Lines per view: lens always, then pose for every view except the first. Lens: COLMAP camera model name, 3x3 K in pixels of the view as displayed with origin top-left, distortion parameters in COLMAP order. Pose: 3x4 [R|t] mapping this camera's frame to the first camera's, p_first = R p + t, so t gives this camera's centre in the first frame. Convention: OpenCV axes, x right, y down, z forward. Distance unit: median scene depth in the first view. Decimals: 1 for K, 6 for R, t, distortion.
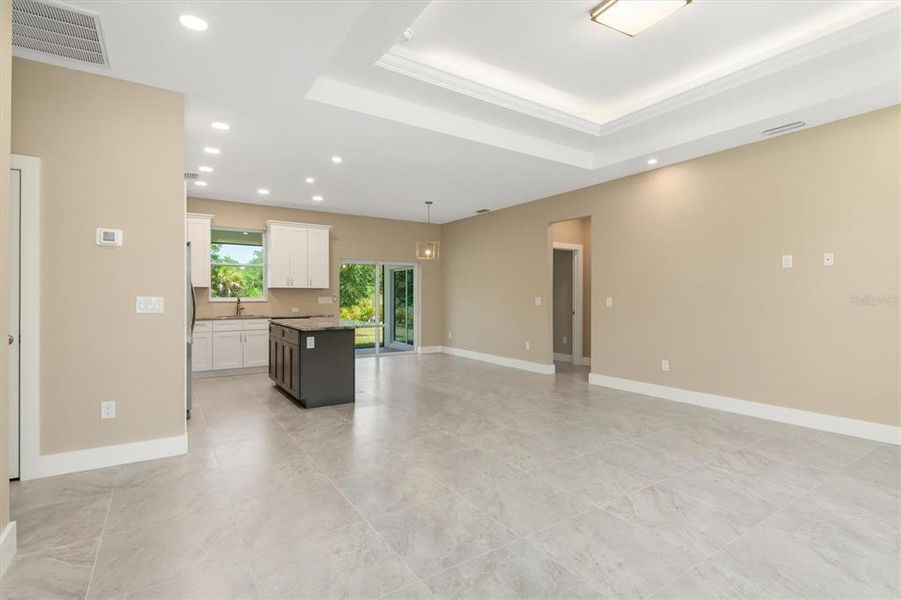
lens RADIAL K [[428.3, 0, 446.6], [0, 428.3, 293.9], [0, 0, 1]] dist [0.019306, -0.011437]
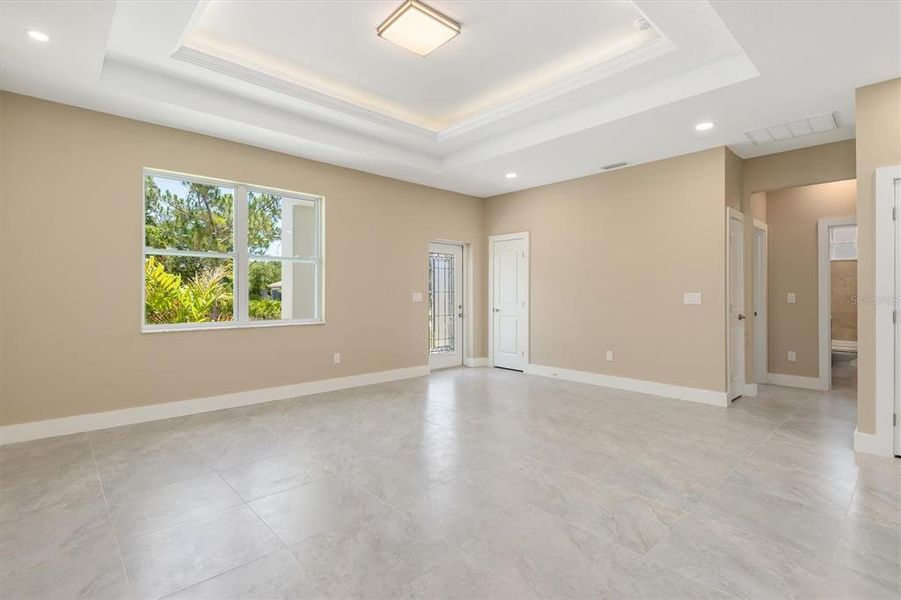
lens RADIAL K [[428.3, 0, 446.6], [0, 428.3, 293.9], [0, 0, 1]] dist [0.019306, -0.011437]
pose [[-0.986971, -0.000515, -0.160894, 0.312326], [0.000845, 0.999964, -0.008389, 0.012094], [0.160893, -0.008416, -0.986936, 1.184872]]
